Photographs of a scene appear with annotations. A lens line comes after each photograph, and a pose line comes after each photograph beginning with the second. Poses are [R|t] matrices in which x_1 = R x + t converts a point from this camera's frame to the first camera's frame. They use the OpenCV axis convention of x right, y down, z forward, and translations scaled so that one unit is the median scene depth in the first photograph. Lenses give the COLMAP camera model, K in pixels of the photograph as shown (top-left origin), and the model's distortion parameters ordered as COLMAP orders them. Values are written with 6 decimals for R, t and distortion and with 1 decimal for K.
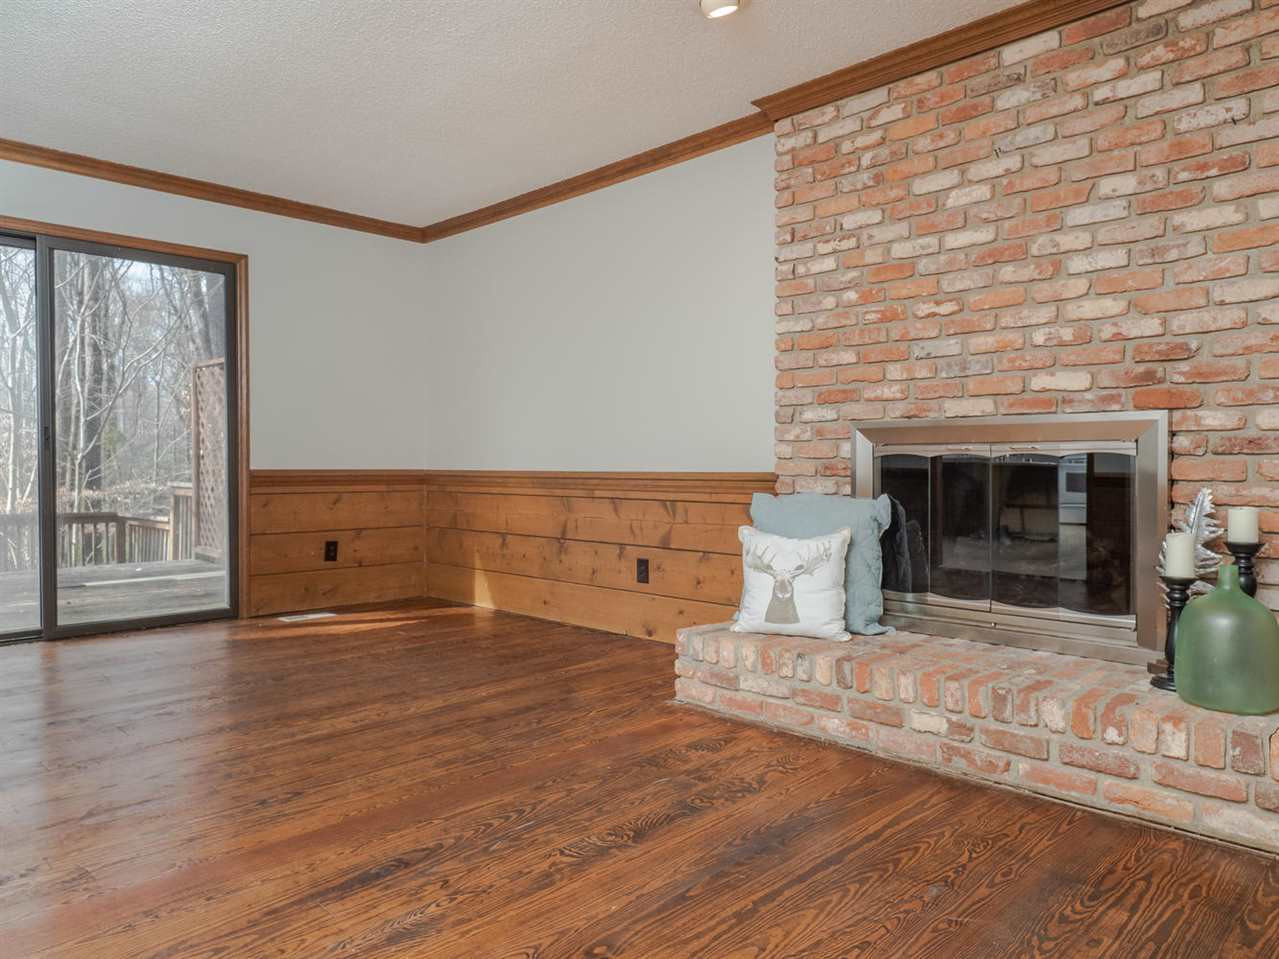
lens RADIAL K [[875.8, 0, 632.3], [0, 875.8, 476.9], [0, 0, 1]] dist [-0.003273, -0.000659]
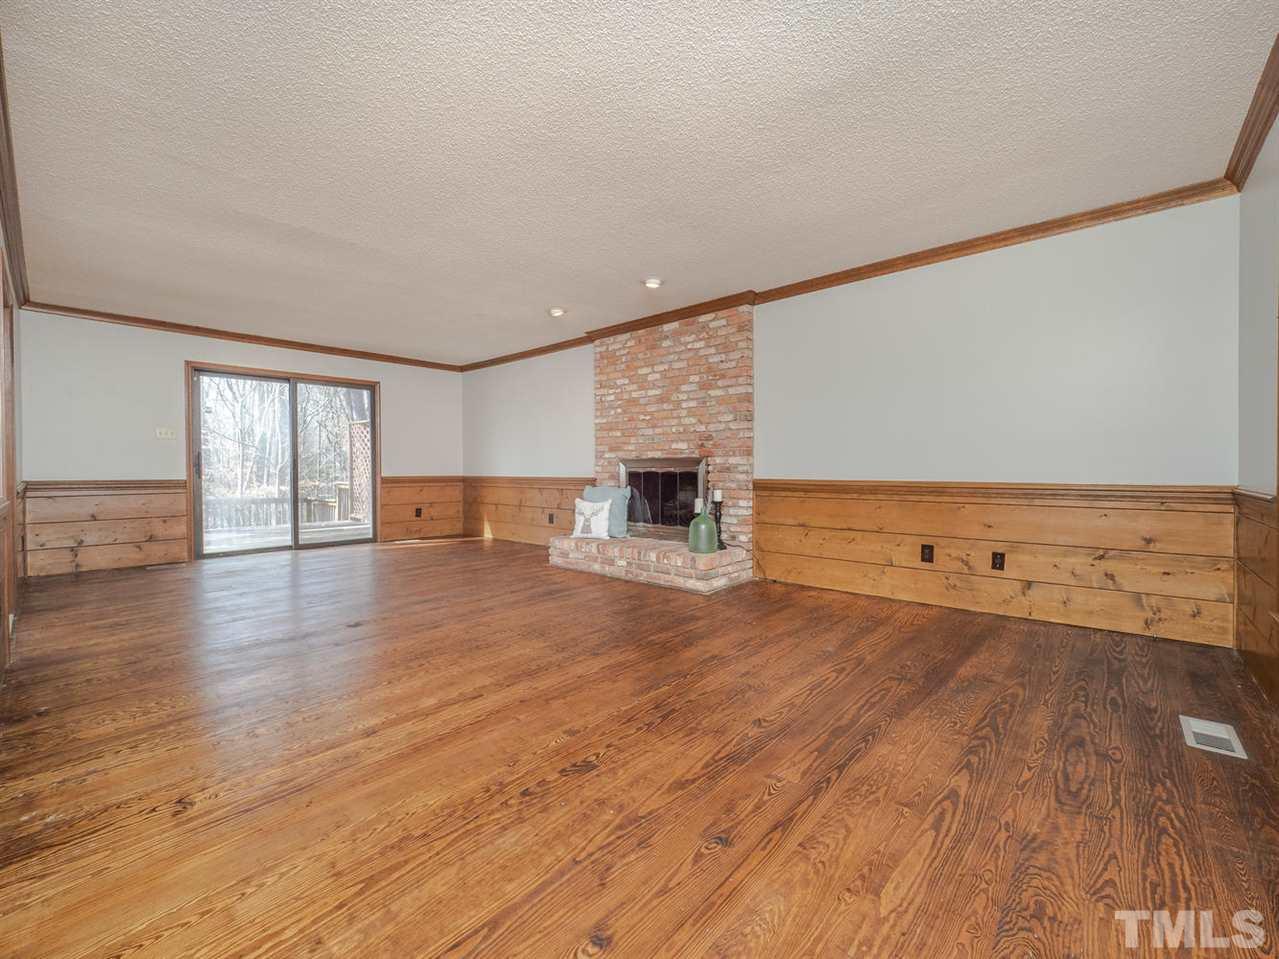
lens RADIAL K [[529.3, 0, 640.1], [0, 529.3, 476.9], [0, 0, 1]] dist [-0.000529, 0.000827]
pose [[0.998354, -0.004280, 0.057187, 0.234044], [0.004141, 0.999988, 0.002563, -0.012414], [-0.057197, -0.002322, 0.998360, -0.623452]]
